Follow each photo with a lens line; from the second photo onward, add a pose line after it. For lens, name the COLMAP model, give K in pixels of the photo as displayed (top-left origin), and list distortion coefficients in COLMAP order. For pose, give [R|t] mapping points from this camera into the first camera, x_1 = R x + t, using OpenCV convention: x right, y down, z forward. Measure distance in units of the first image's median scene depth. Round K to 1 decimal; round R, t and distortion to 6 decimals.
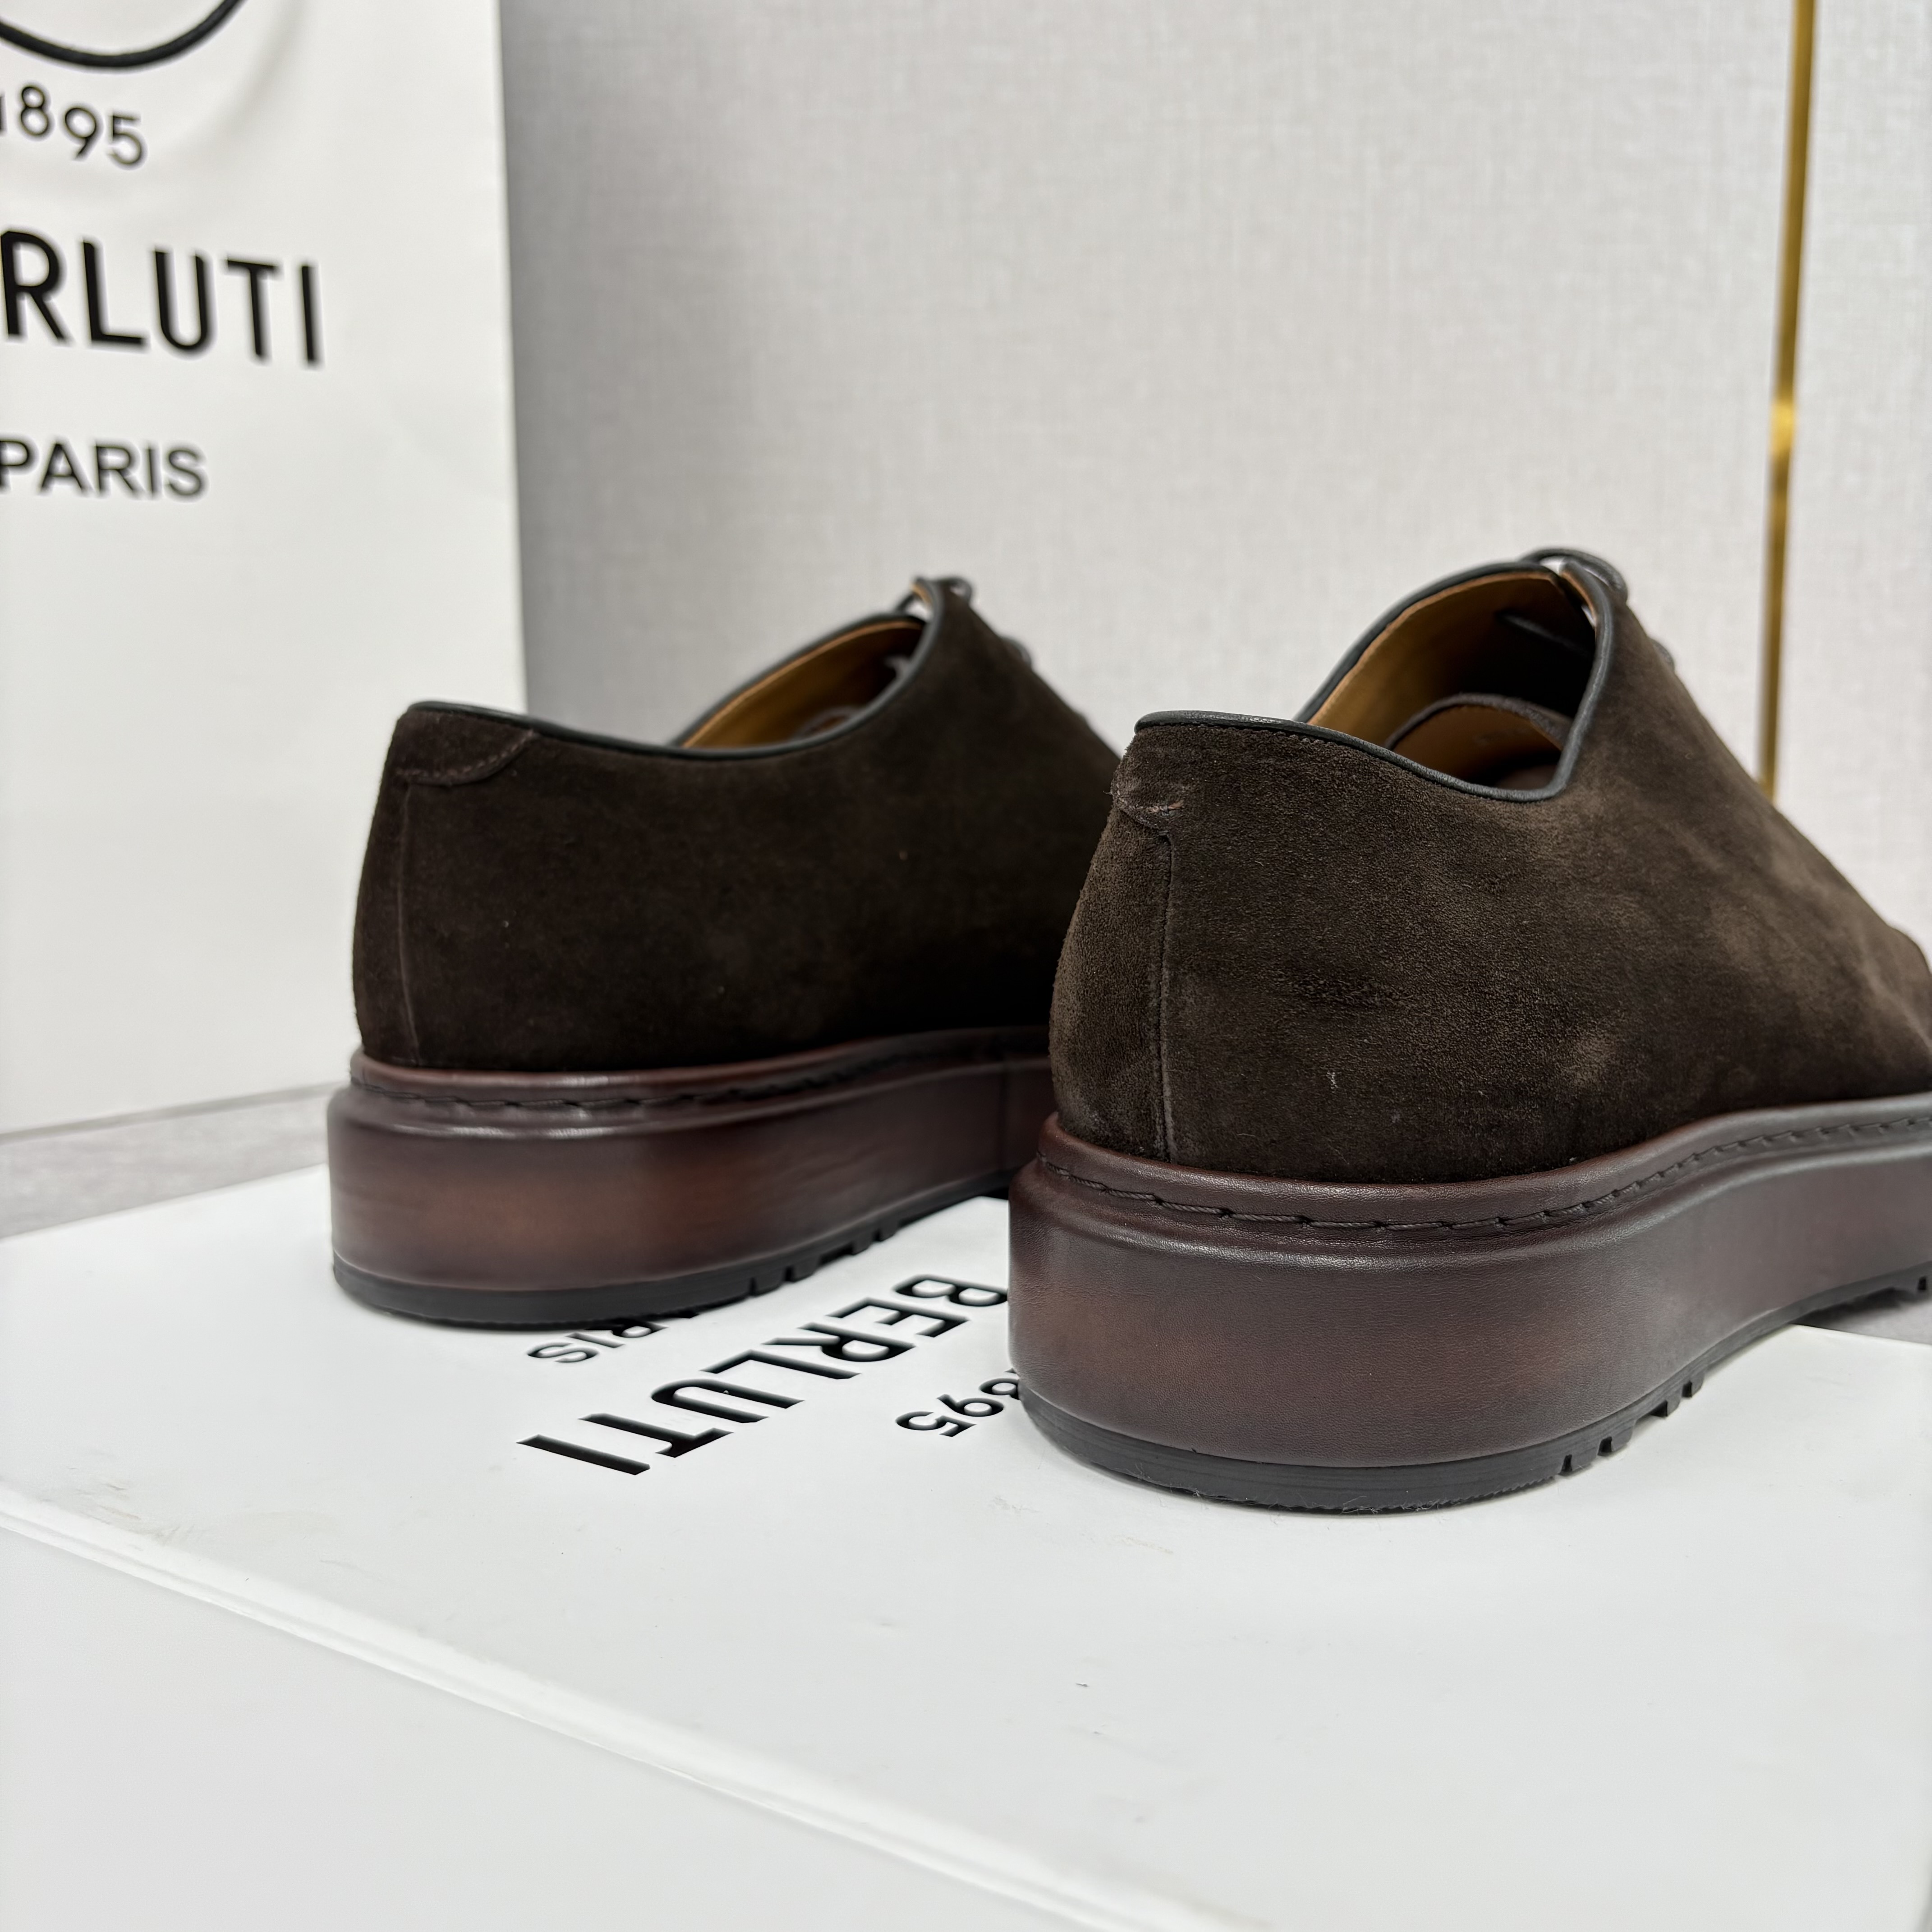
lens RADIAL K [[2011.0, 0, 968.1], [0, 2011.0, 968.6], [0, 0, 1]] dist [-0.024486, 0.075353]
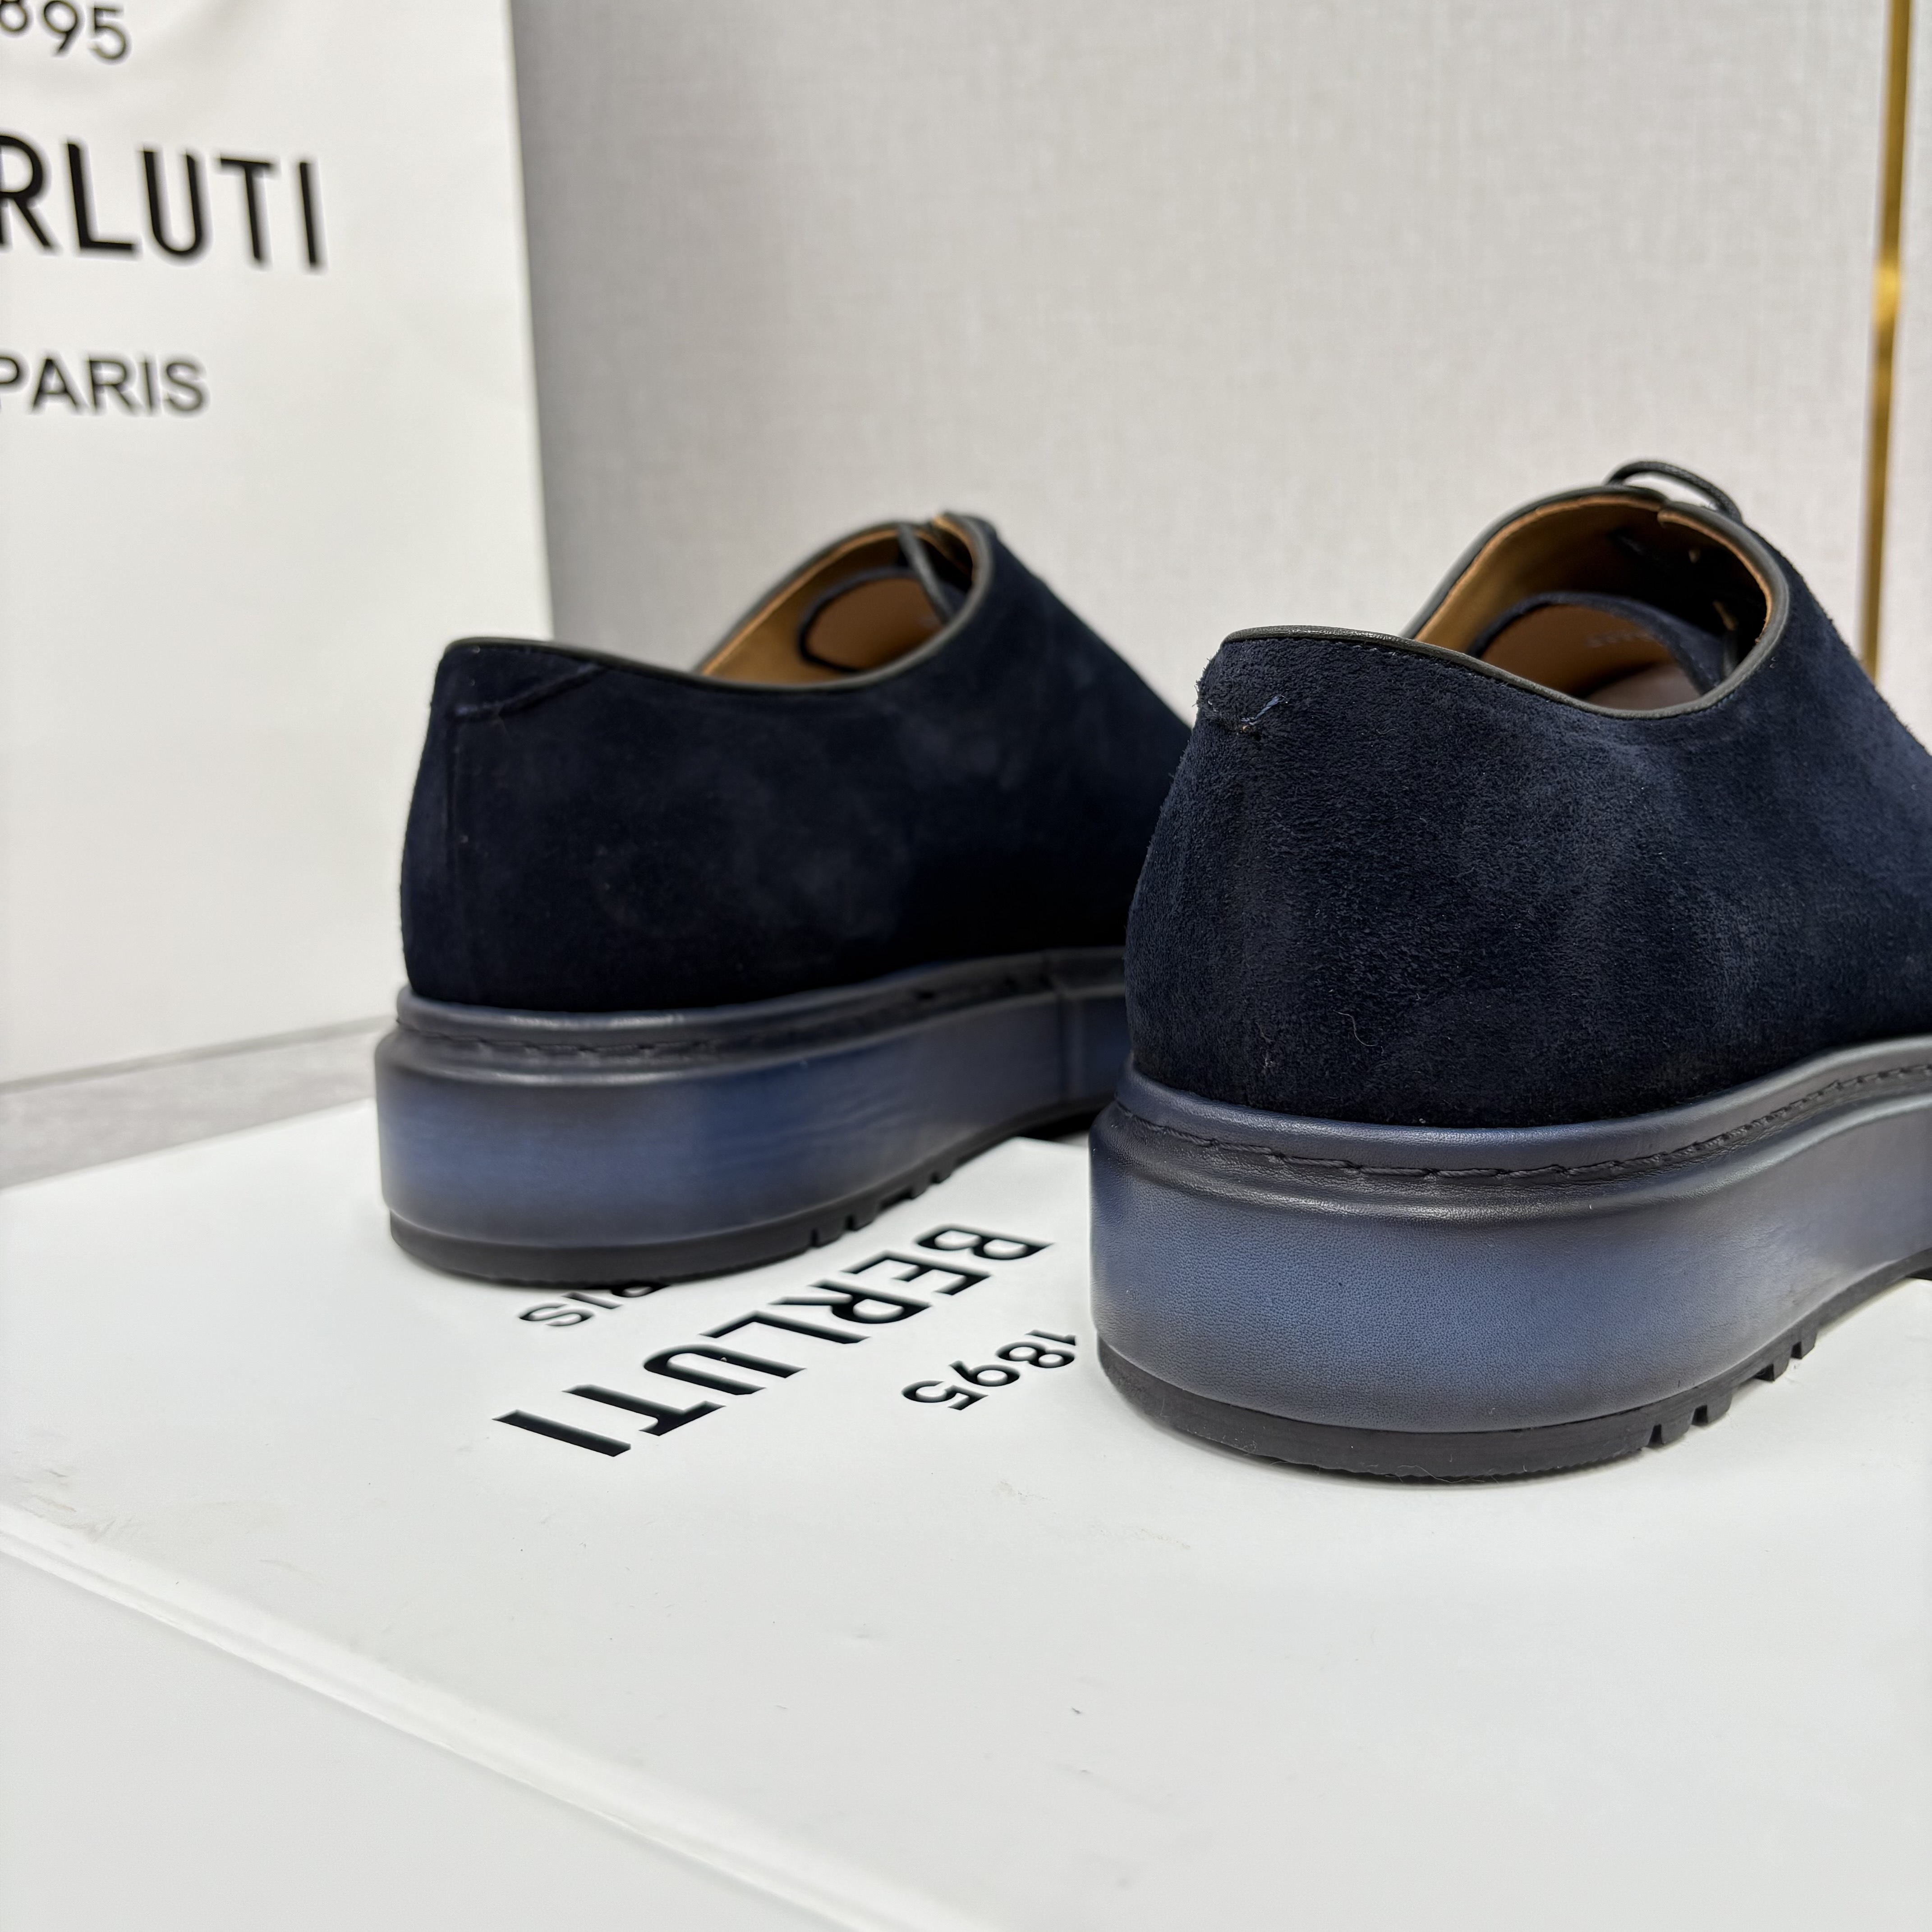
lens RADIAL K [[1910.7, 0, 1030.8], [0, 1910.7, 972.0], [0, 0, 1]] dist [0.000844, -0.004248]
pose [[0.999223, -0.016332, -0.035862, 0.041559], [0.017936, 0.998833, 0.044844, -0.003162], [0.035088, -0.045452, 0.998350, 0.101825]]
